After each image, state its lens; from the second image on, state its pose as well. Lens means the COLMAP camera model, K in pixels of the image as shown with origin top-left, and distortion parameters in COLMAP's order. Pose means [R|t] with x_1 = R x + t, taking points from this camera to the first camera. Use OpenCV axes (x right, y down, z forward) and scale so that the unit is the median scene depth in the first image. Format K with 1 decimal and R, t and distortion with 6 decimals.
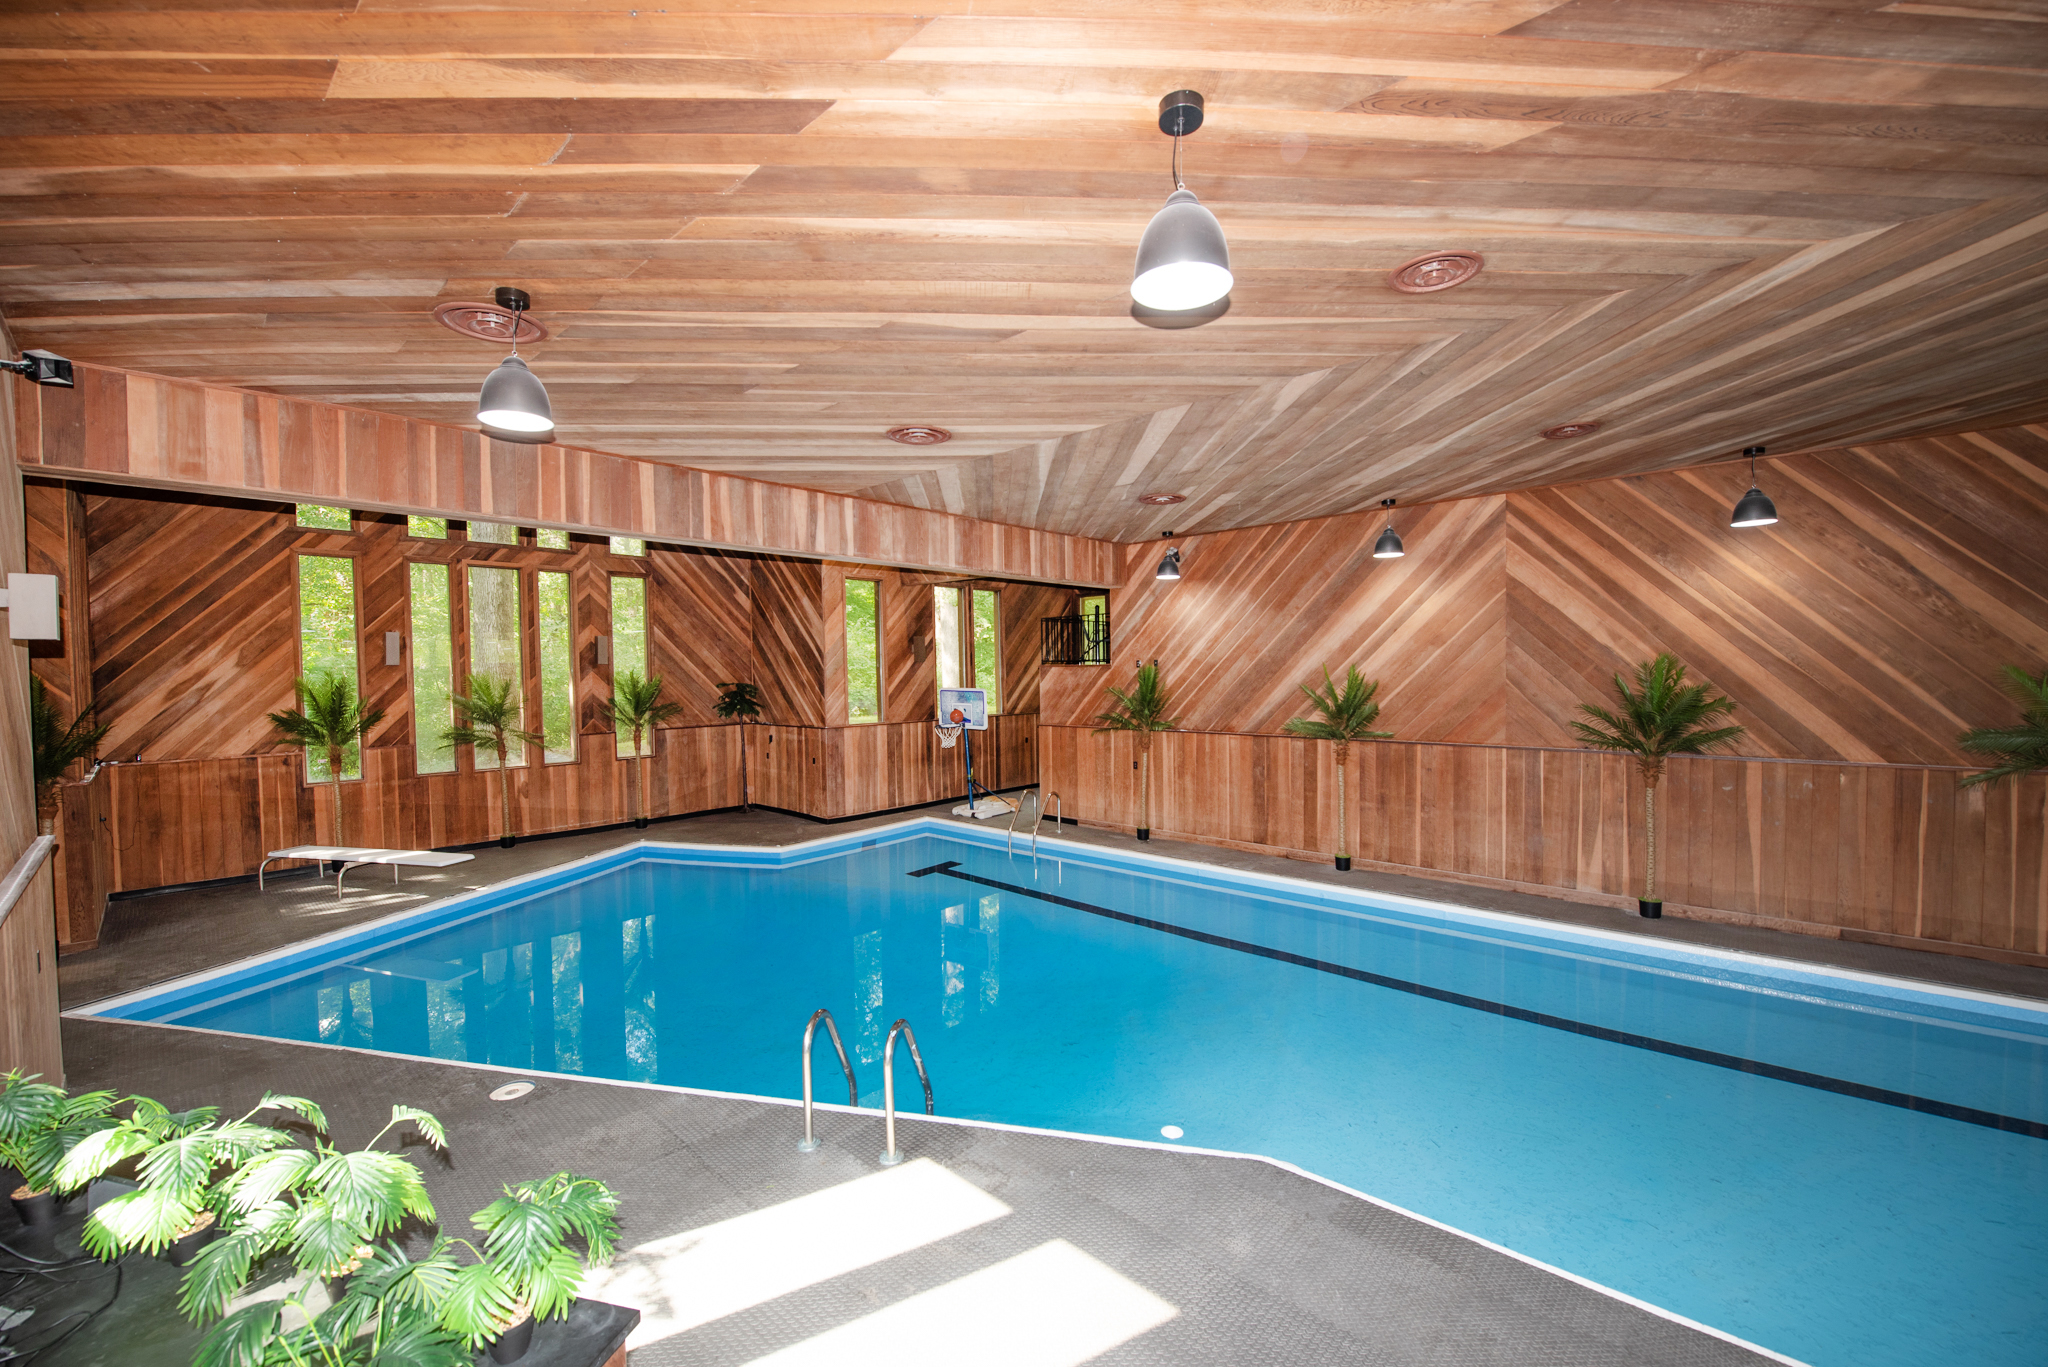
lens RADIAL K [[800.4, 0, 1024.0], [0, 800.4, 683.5], [0, 0, 1]] dist [-0.006206, -0.005204]
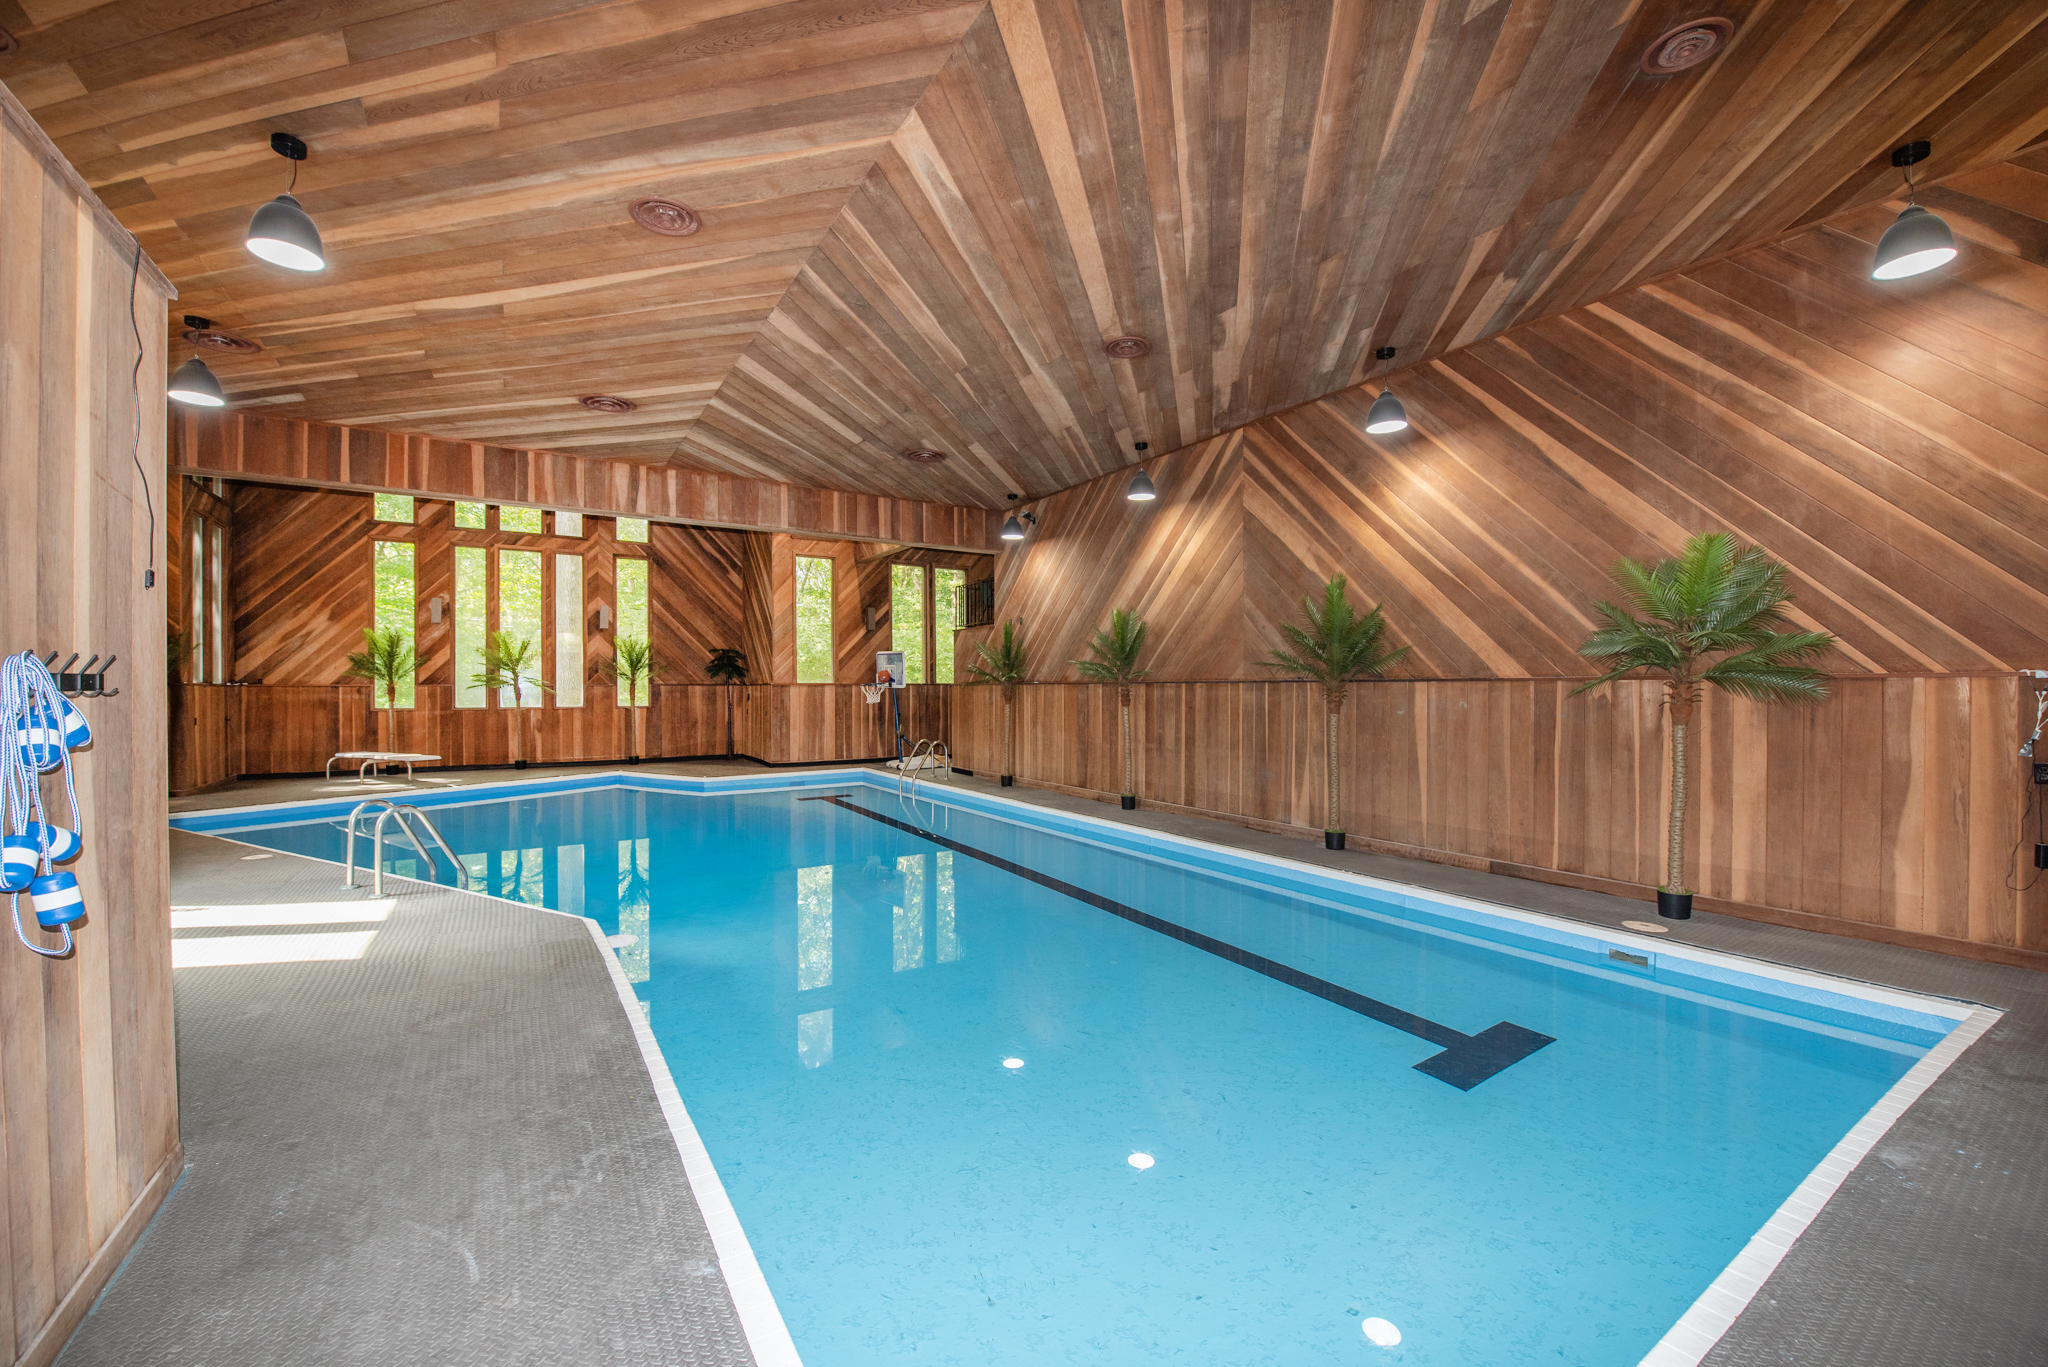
lens RADIAL K [[800.4, 0, 1024.0], [0, 800.4, 683.5], [0, 0, 1]] dist [-0.006206, -0.005204]
pose [[0.965673, 0.010455, -0.259550, 0.521975], [-0.015979, 0.999688, -0.019183, 0.091971], [0.259269, 0.022672, 0.965539, -0.026465]]
